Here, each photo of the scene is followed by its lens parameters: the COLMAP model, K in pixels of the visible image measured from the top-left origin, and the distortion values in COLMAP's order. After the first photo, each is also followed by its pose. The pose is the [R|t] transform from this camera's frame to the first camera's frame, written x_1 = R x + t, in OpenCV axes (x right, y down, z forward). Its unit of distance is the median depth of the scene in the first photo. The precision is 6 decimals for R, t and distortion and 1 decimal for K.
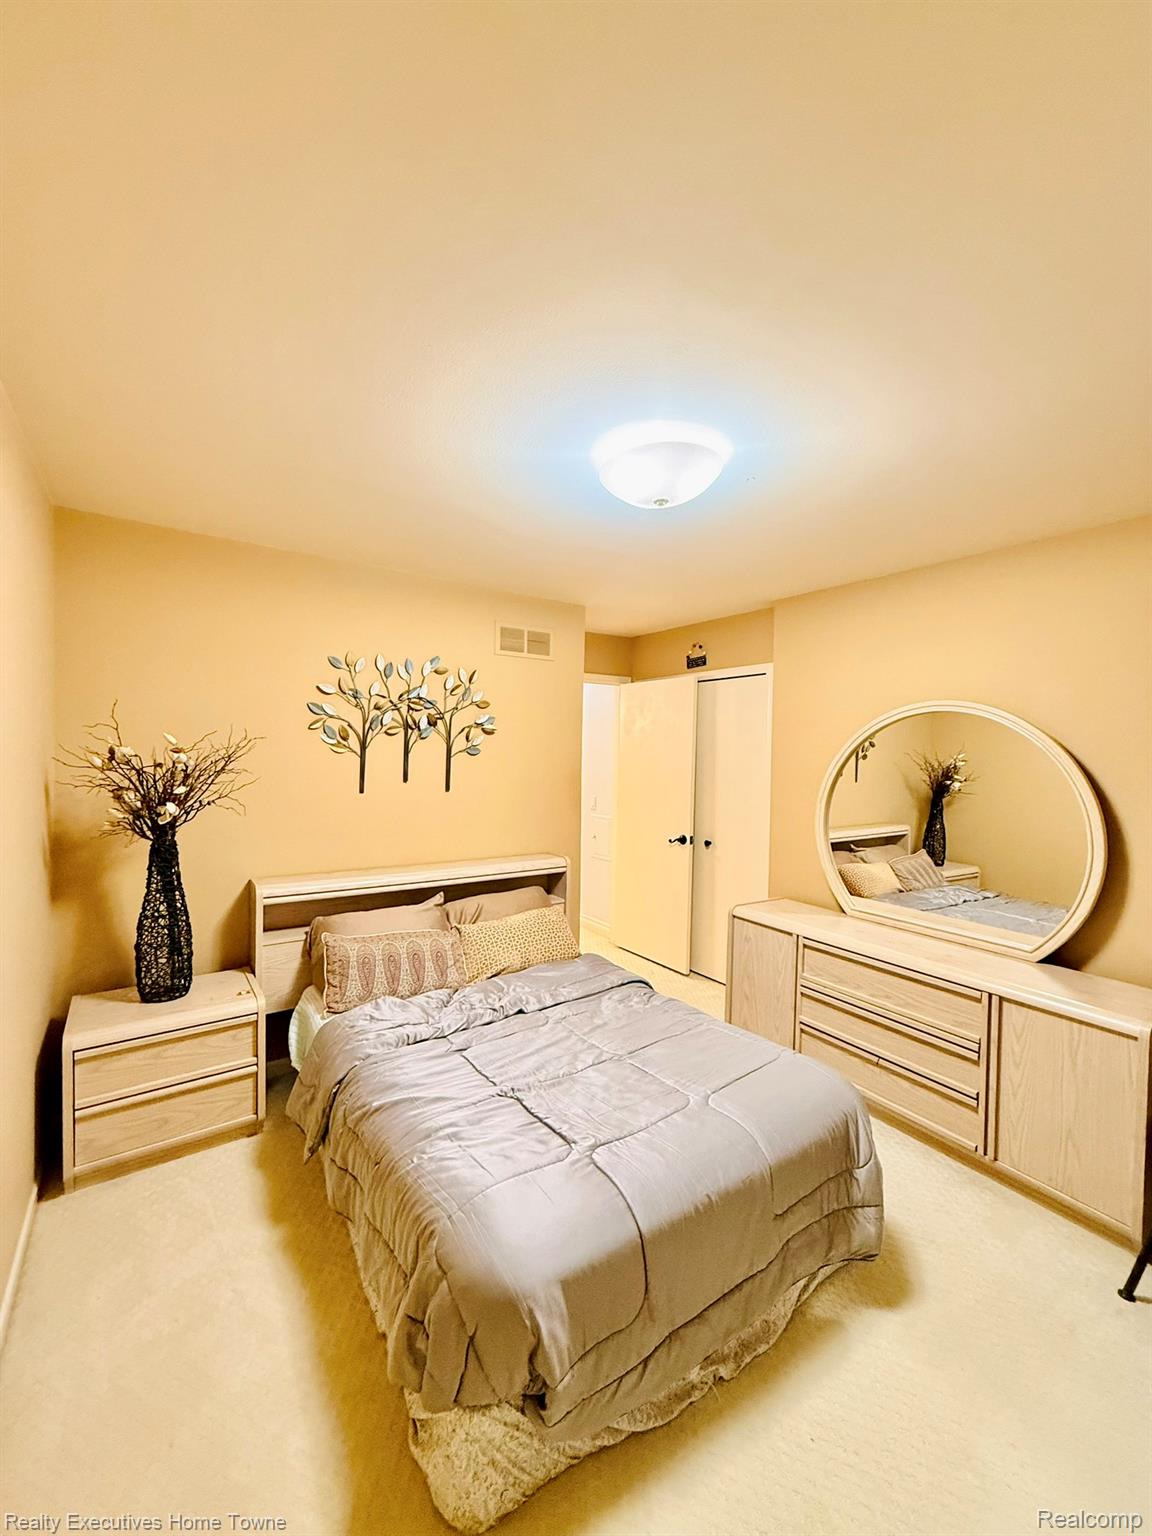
lens RADIAL K [[612.3, 0, 574.4], [0, 612.3, 767.6], [0, 0, 1]] dist [0.001113, 0.000007]
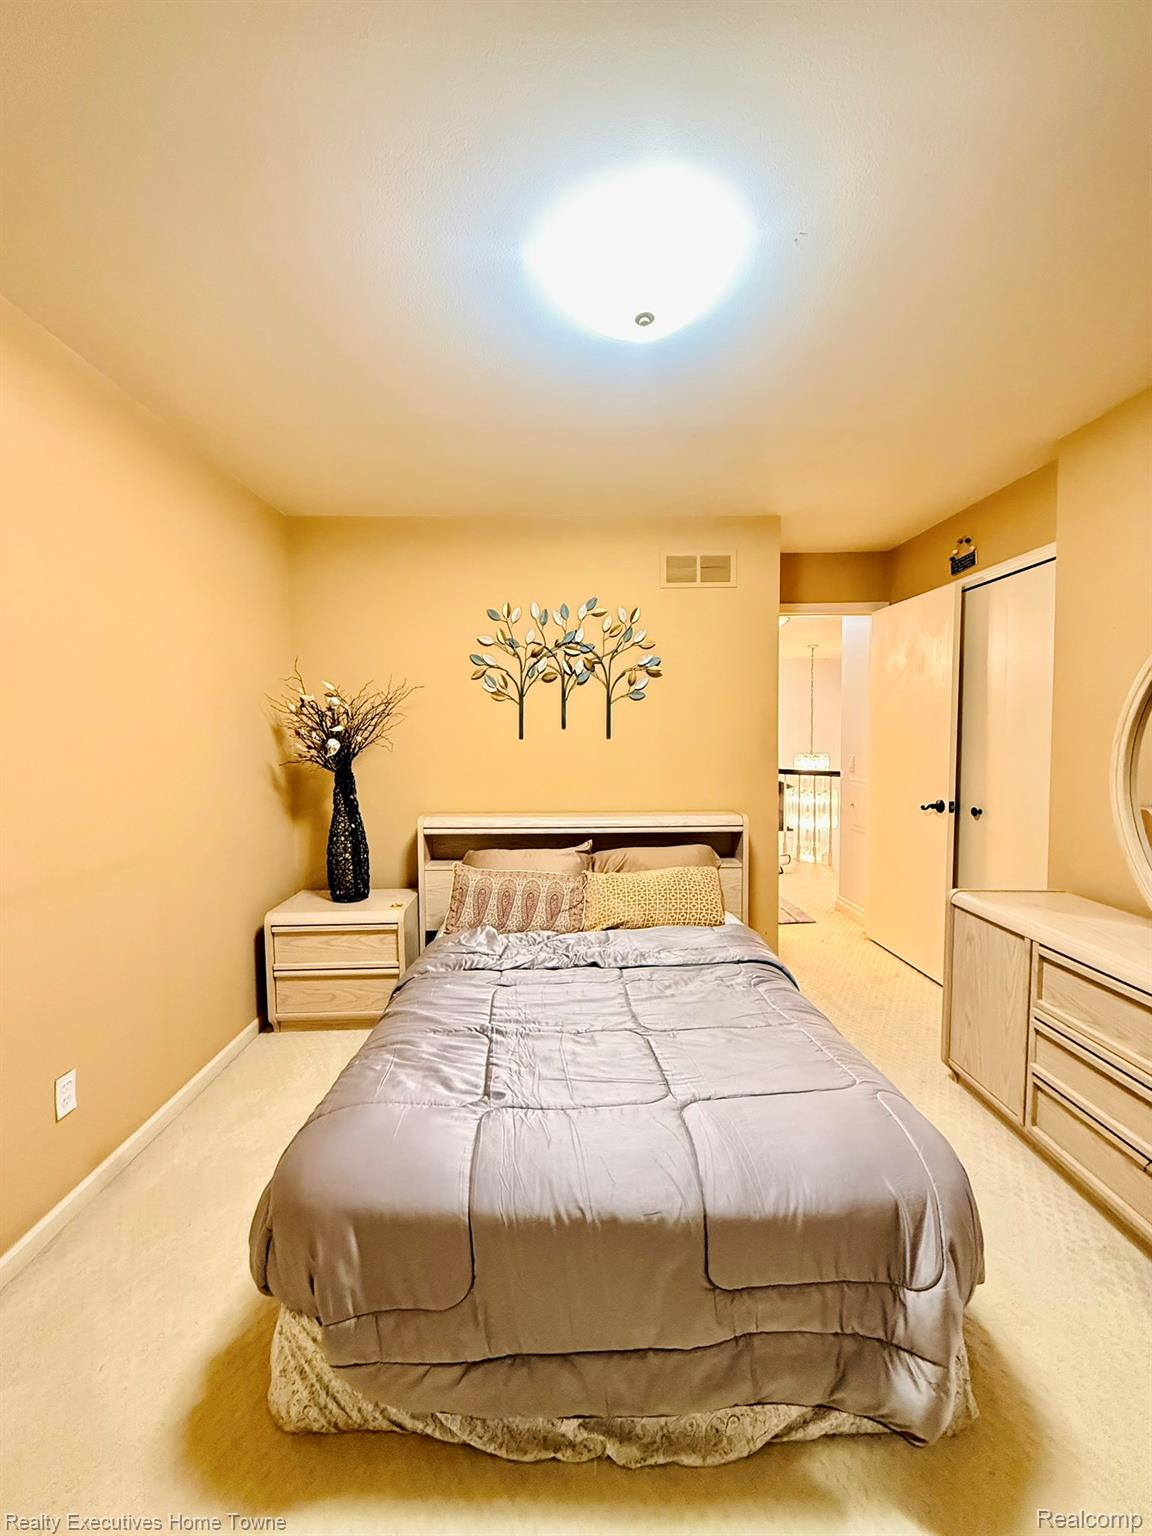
lens RADIAL K [[612.3, 0, 573.8], [0, 612.3, 766.1], [0, 0, 1]] dist [0.001113, 0.000007]
pose [[0.831524, 0.003504, -0.555478, 0.322363], [0.011025, 0.999679, 0.022809, 0.068512], [0.555380, -0.025090, 0.831218, 0.194245]]
